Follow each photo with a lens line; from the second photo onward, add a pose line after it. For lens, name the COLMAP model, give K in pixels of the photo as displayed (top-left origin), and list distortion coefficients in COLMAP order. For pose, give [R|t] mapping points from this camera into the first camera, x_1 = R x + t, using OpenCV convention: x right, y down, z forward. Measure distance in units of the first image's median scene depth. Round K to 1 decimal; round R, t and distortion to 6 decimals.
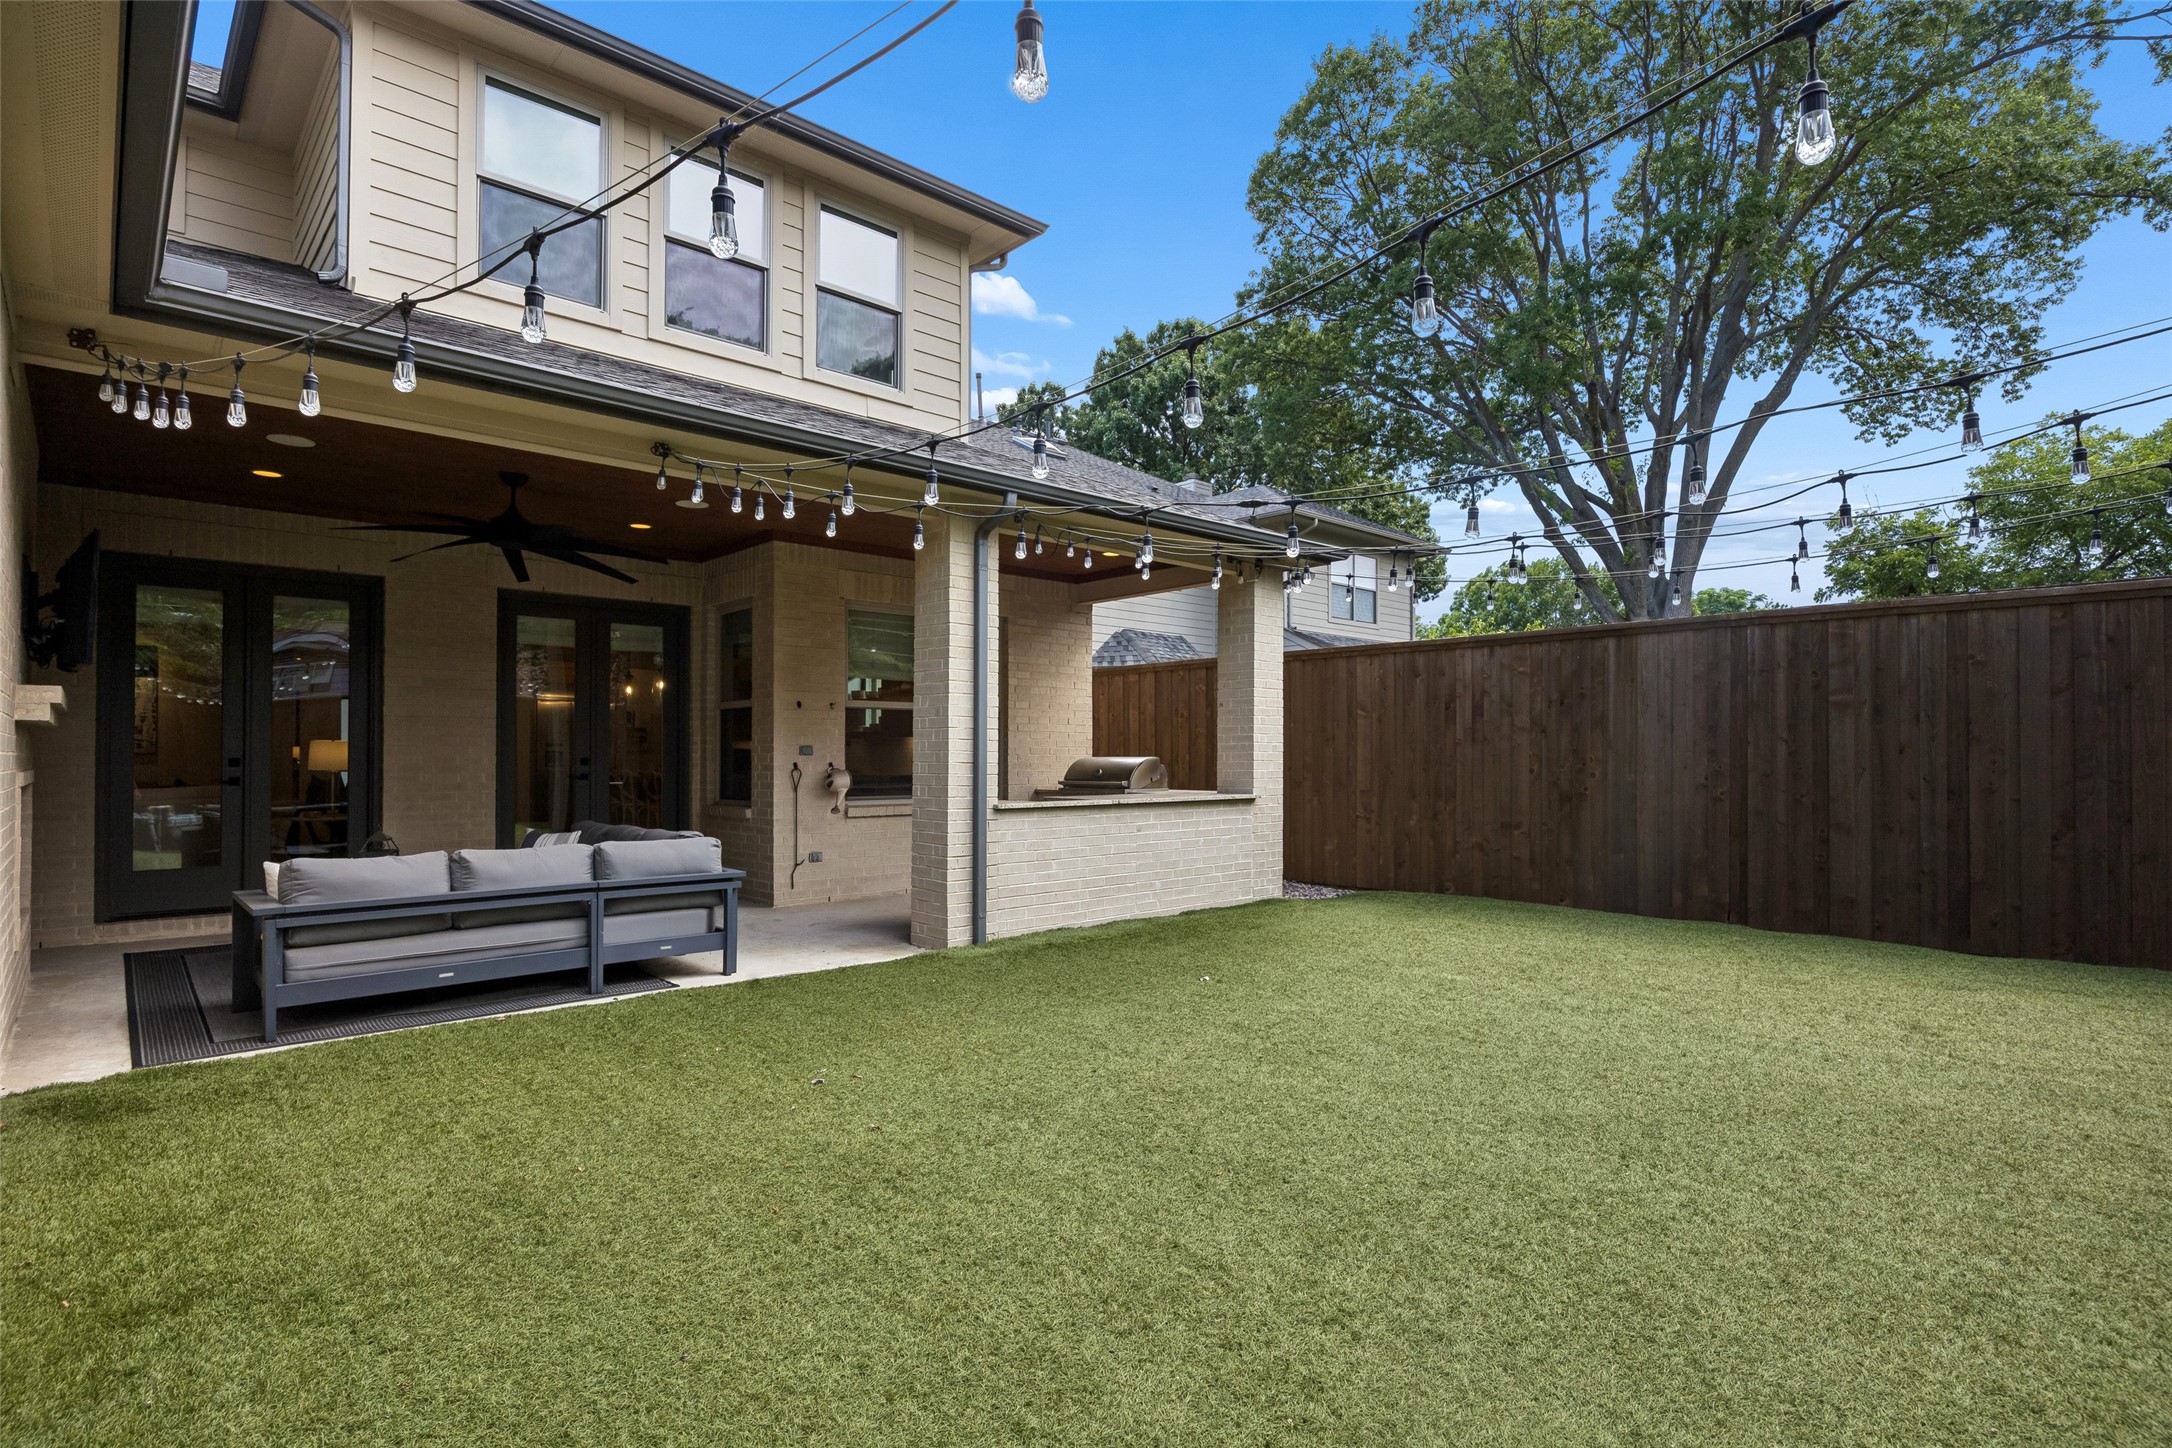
lens RADIAL K [[1094.1, 0, 1085.0], [0, 1094.1, 703.5], [0, 0, 1]] dist [-0.006394, -0.000467]
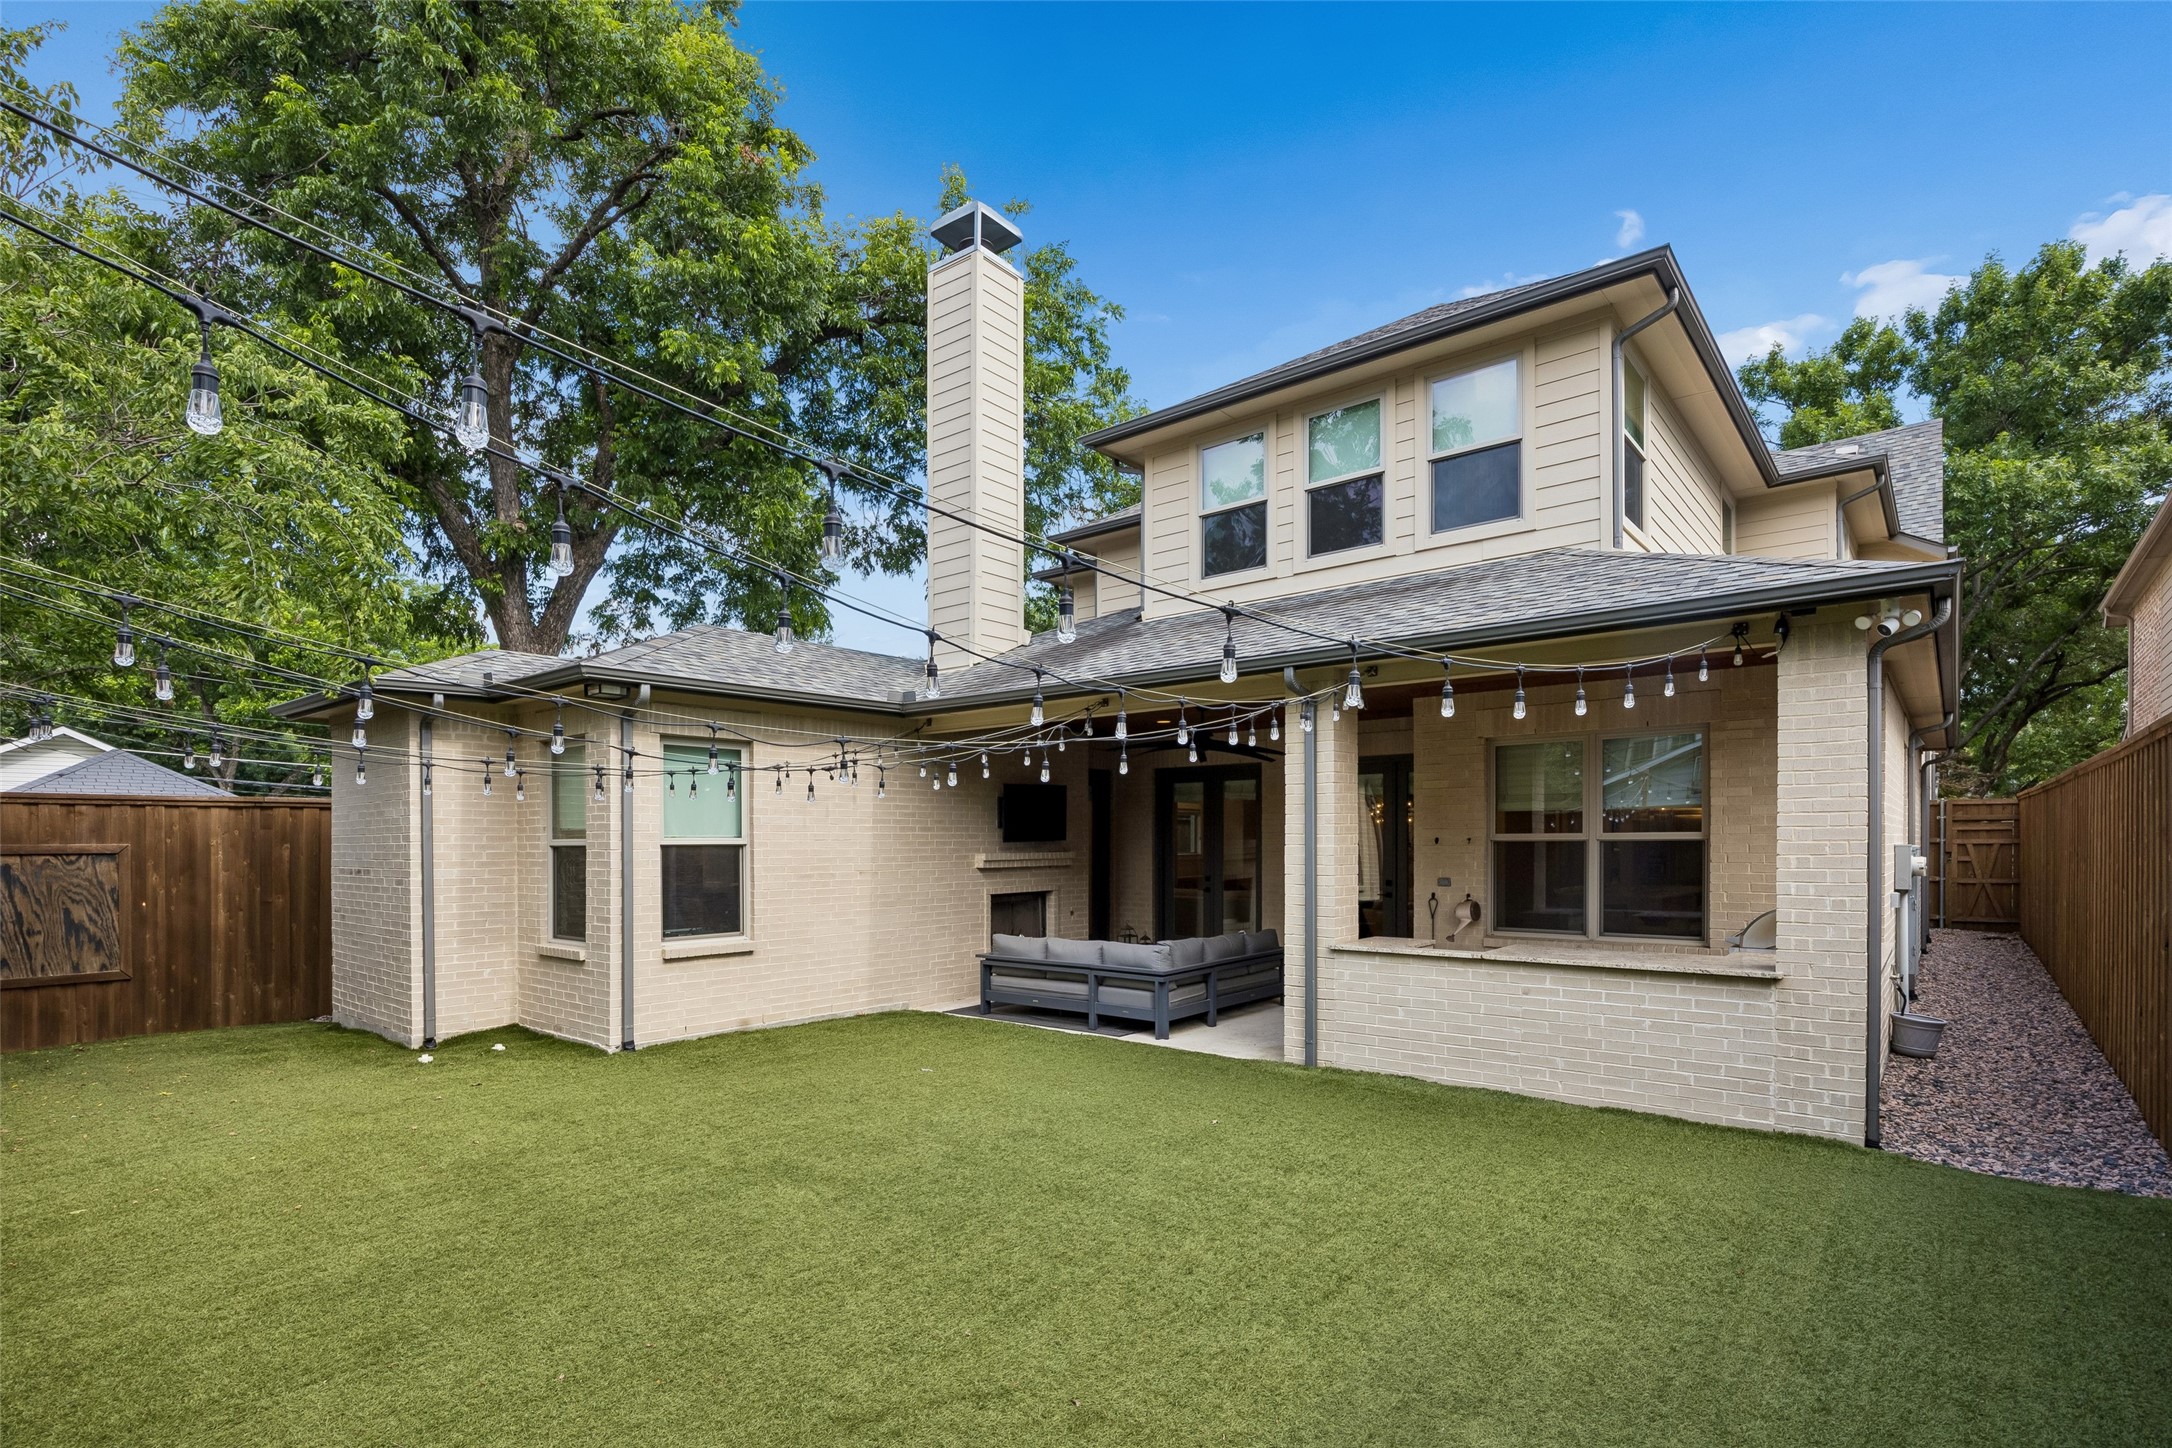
lens RADIAL K [[1031.3, 0, 1087.0], [0, 1031.3, 845.3], [0, 0, 1]] dist [-0.016223, 0.000047]
pose [[0.126612, 0.001833, -0.991951, 0.873774], [0.053223, 0.998545, 0.008639, -0.026734], [0.990523, -0.053888, 0.126330, 0.615194]]
